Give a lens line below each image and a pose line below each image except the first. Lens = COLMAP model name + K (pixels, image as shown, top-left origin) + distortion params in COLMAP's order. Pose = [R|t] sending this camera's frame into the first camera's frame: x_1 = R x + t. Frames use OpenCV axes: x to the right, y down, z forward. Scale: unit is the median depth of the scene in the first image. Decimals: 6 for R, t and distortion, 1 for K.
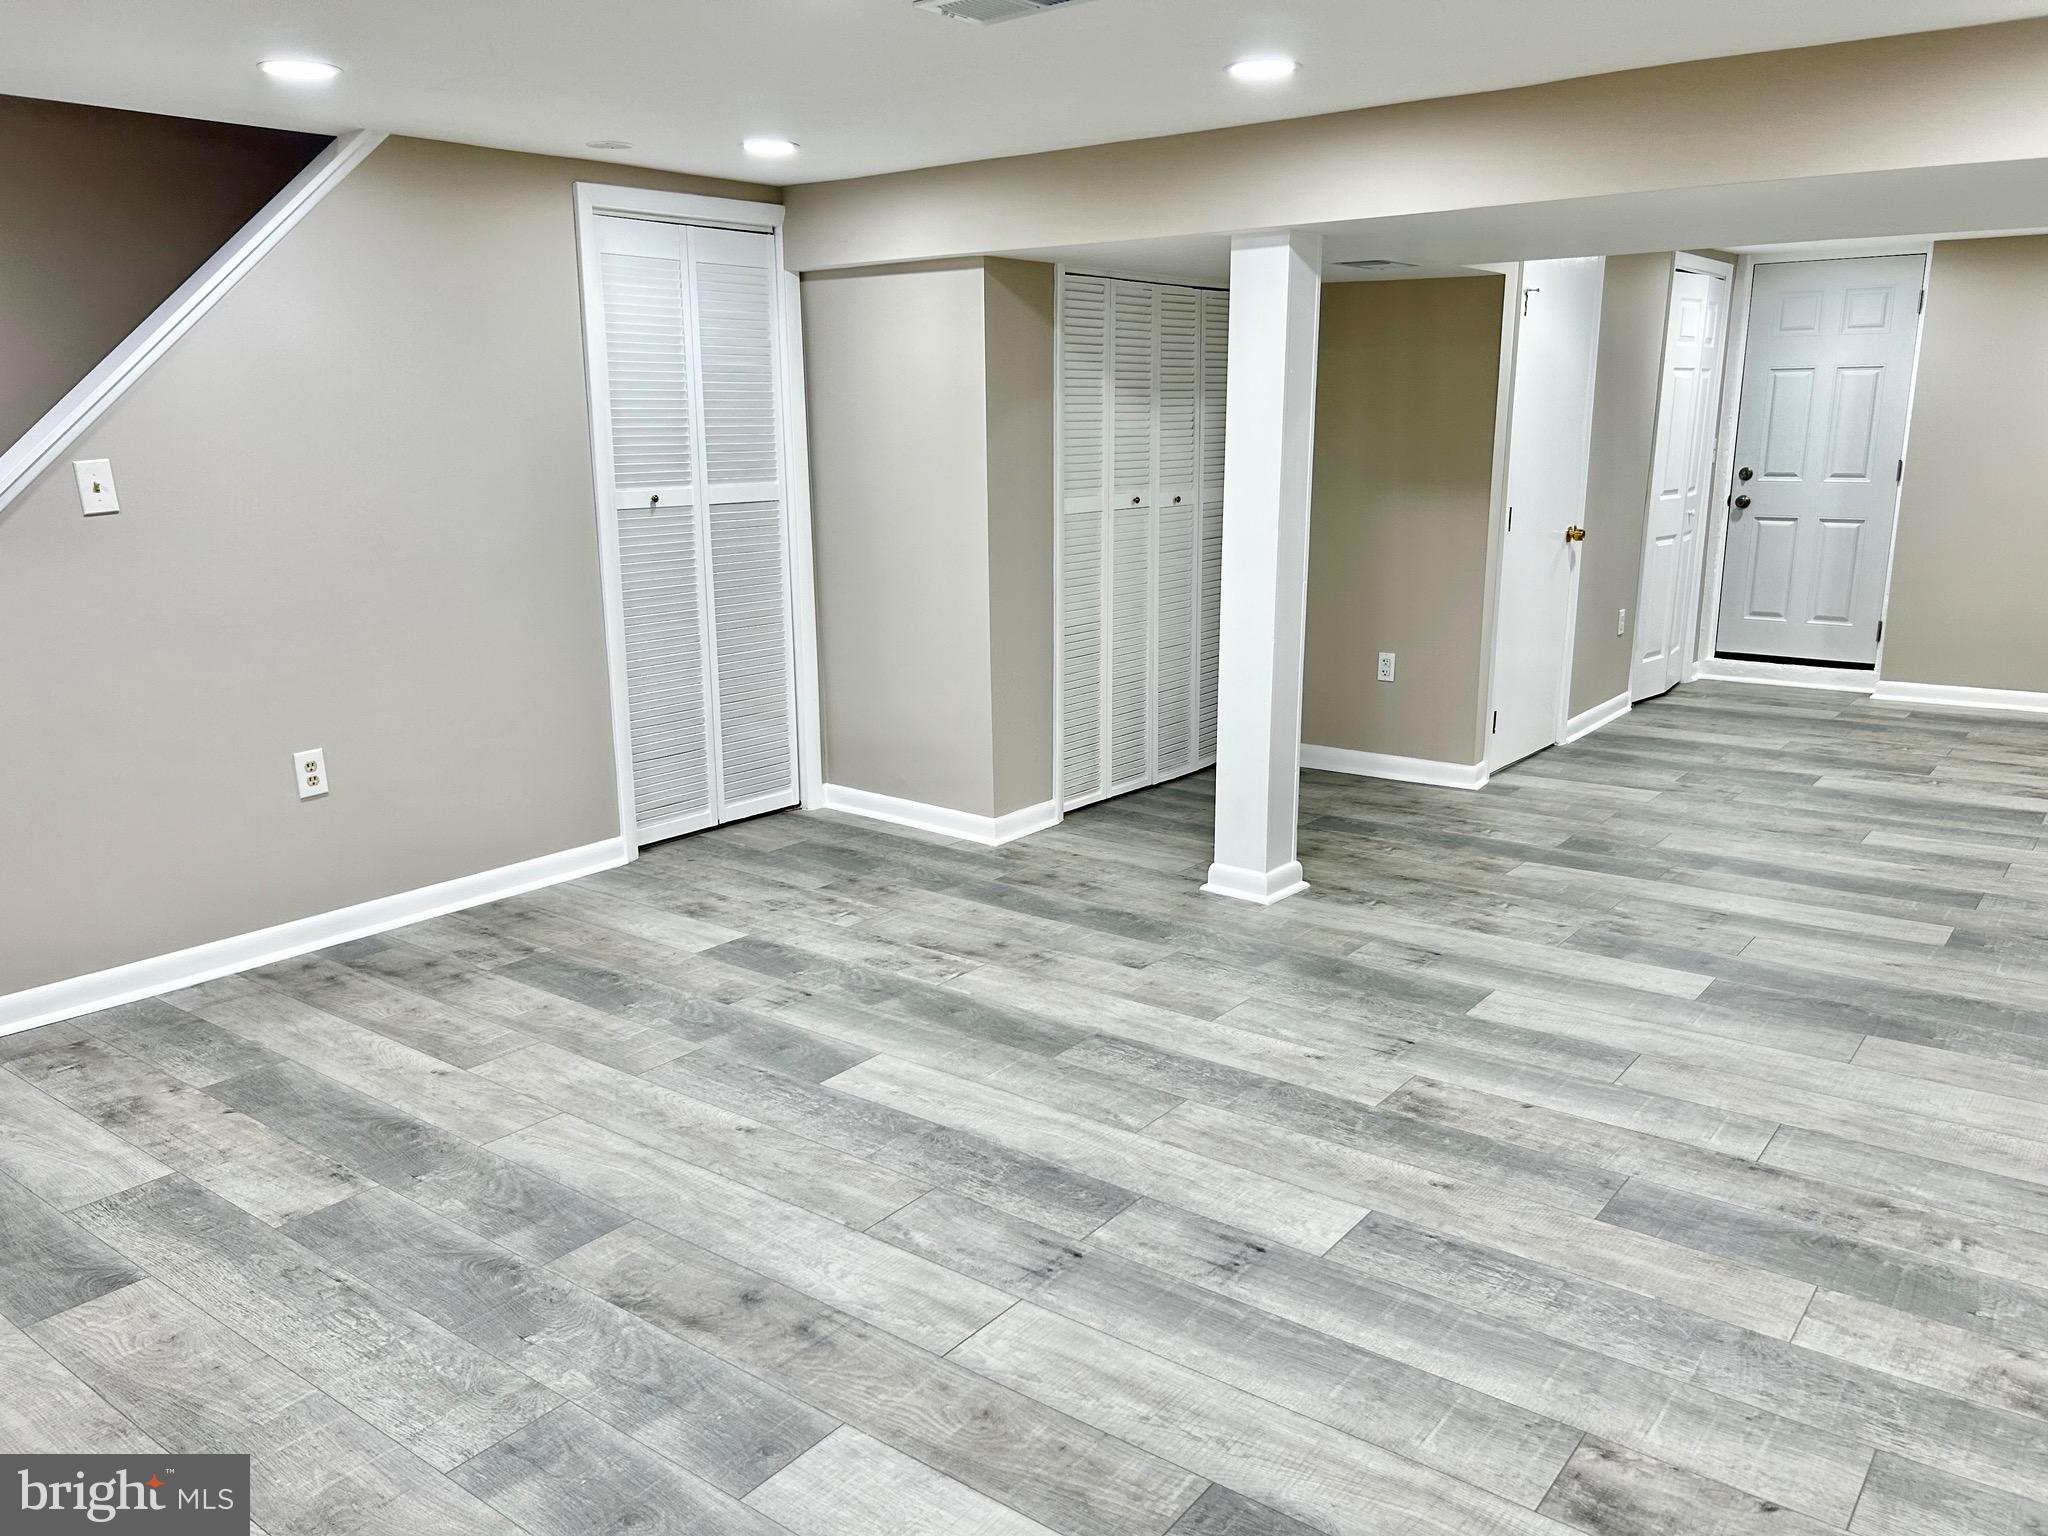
lens RADIAL K [[1548.5, 0, 1035.6], [0, 1548.5, 781.8], [0, 0, 1]] dist [0.059101, -0.063624]
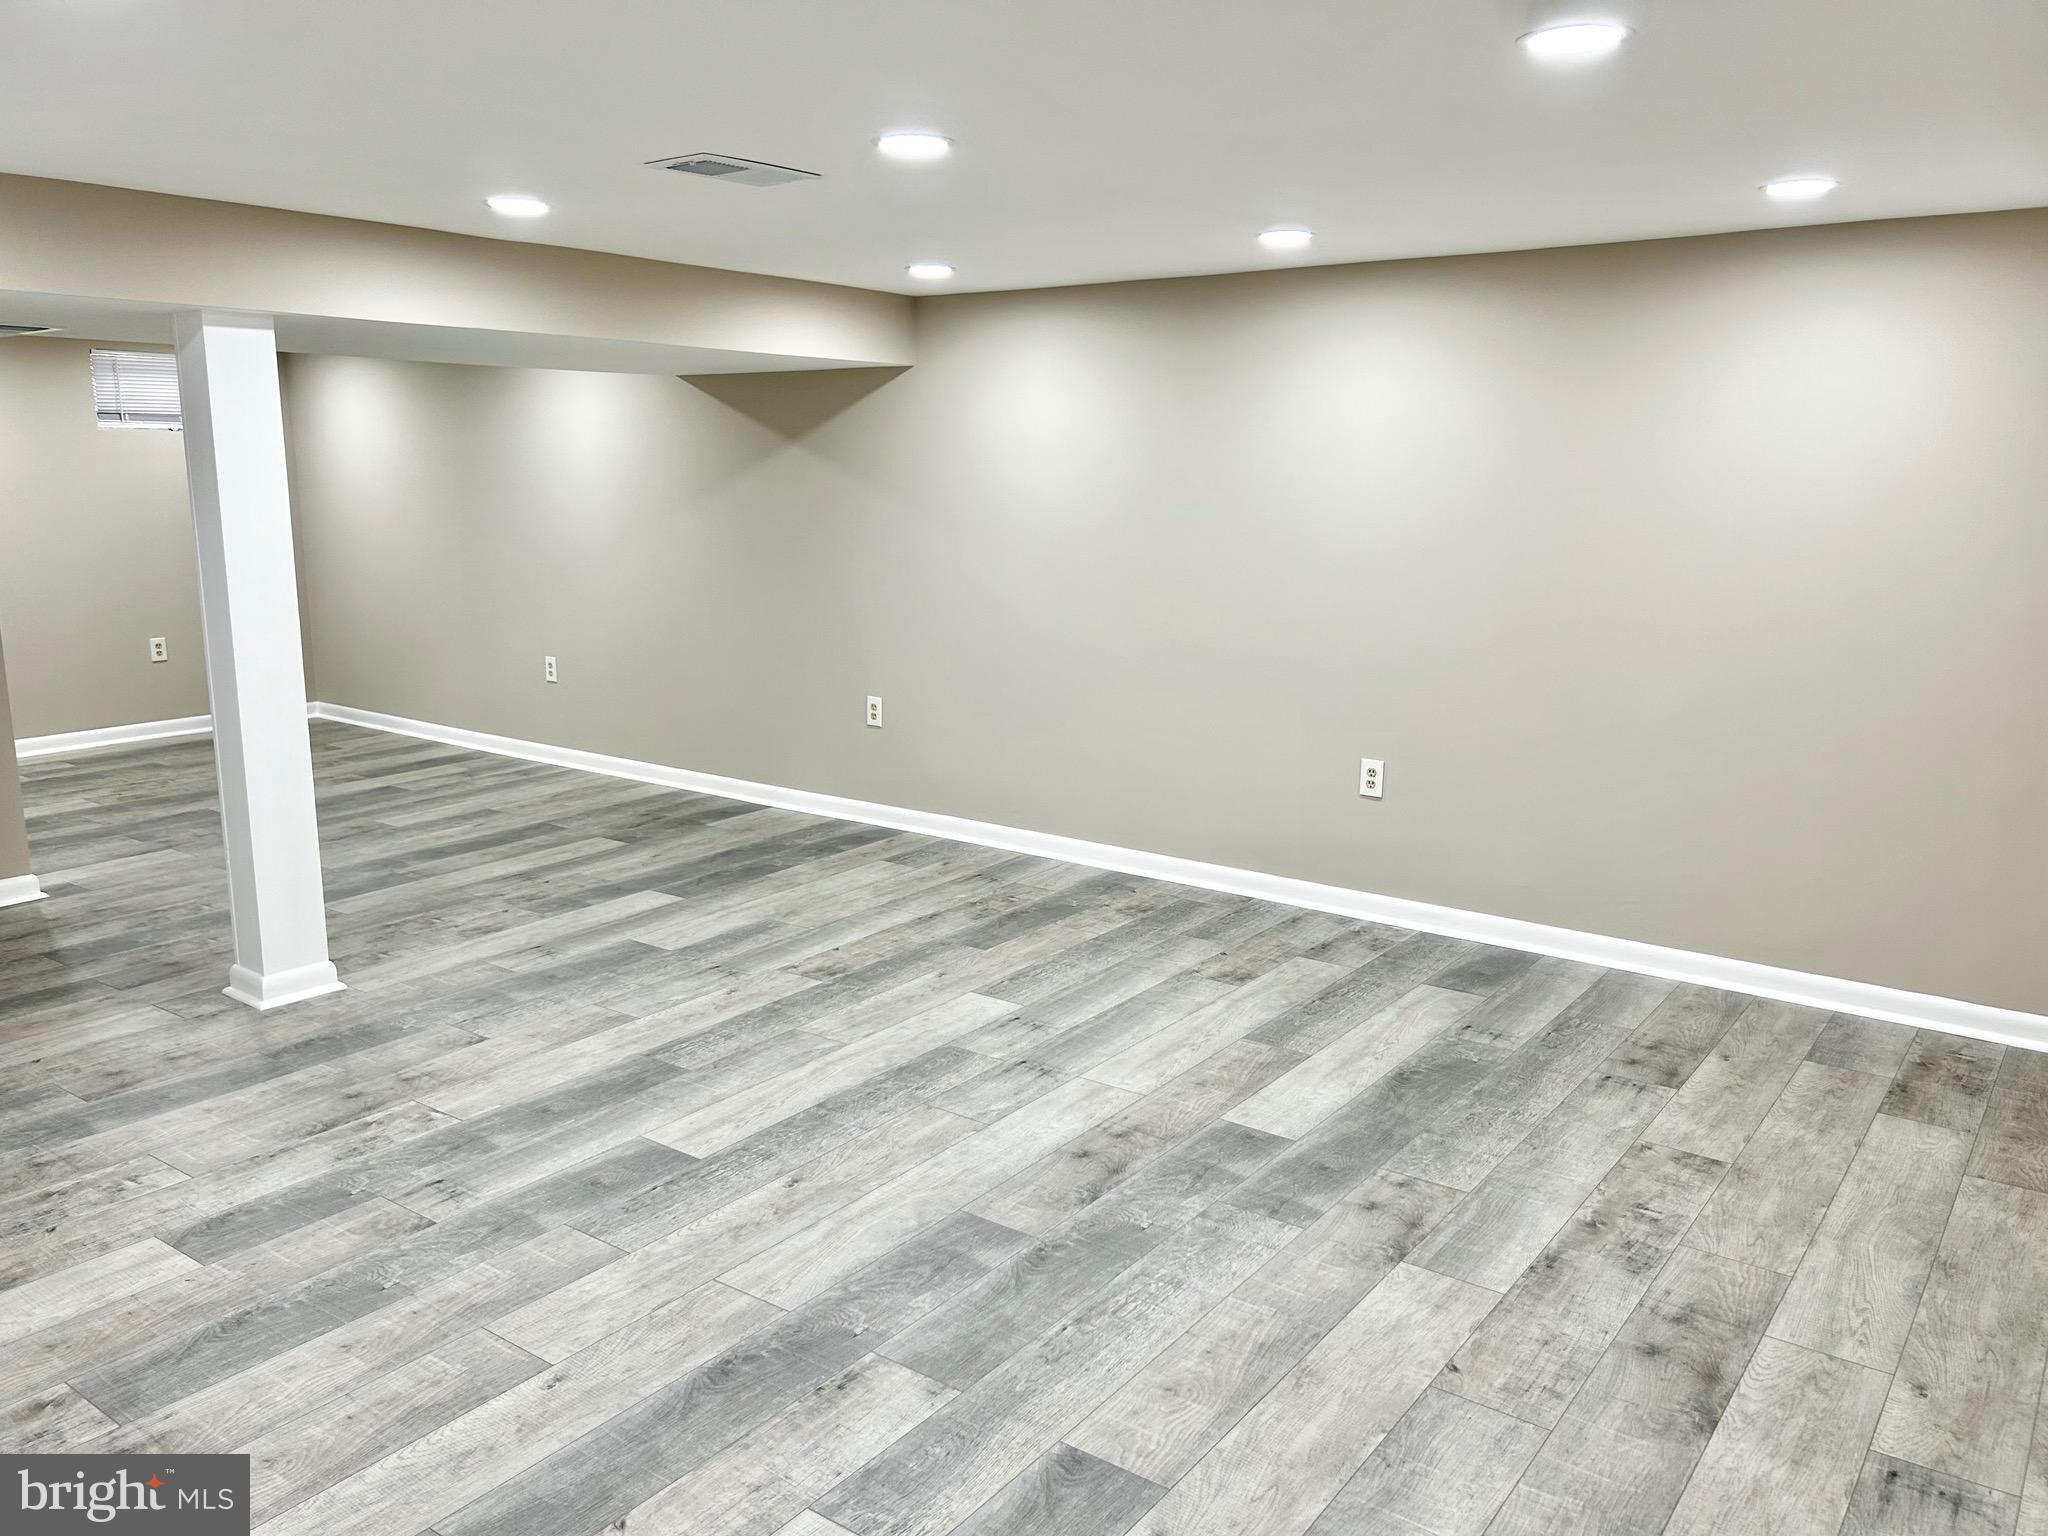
lens RADIAL K [[1548.5, 0, 1028.5], [0, 1548.5, 748.1], [0, 0, 1]] dist [0.059101, -0.063624]
pose [[-0.012618, -0.170736, 0.985236, -1.056945], [0.227497, 0.958984, 0.169101, -0.178080], [-0.973697, 0.226272, 0.026741, 0.680441]]
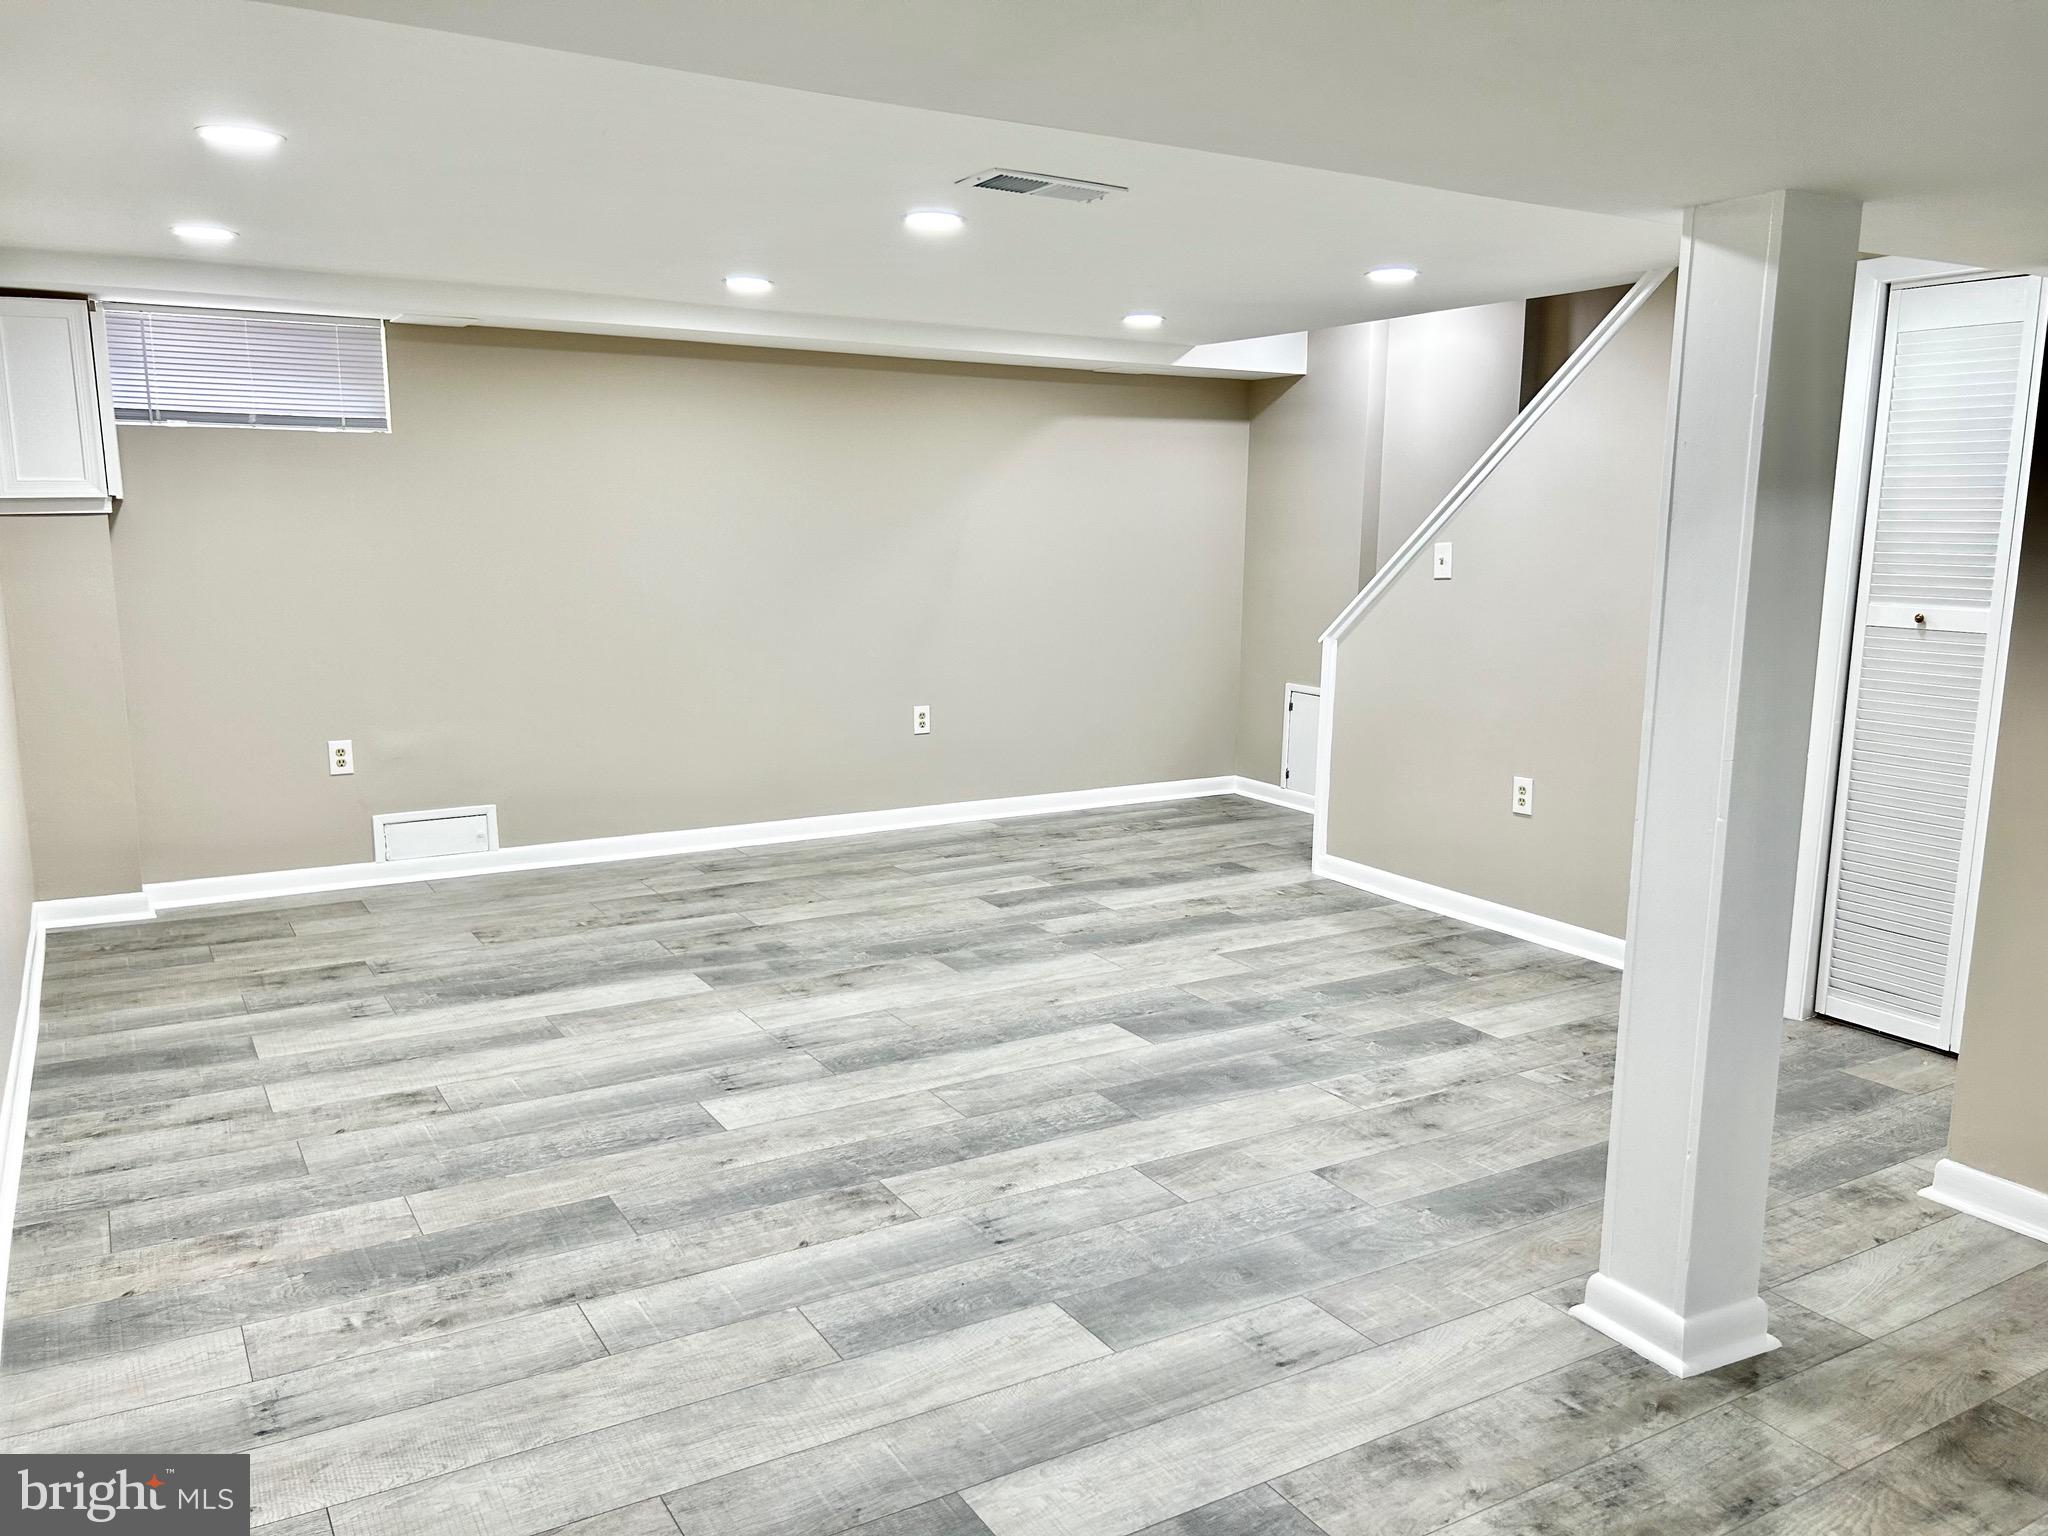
lens RADIAL K [[1548.5, 0, 1012.5], [0, 1548.5, 772.9], [0, 0, 1]] dist [0.059101, -0.063624]
pose [[-0.376177, 0.155189, -0.913459, 0.995227], [-0.224050, 0.941380, 0.252200, -0.295178], [0.899051, 0.299533, -0.319356, 1.229042]]
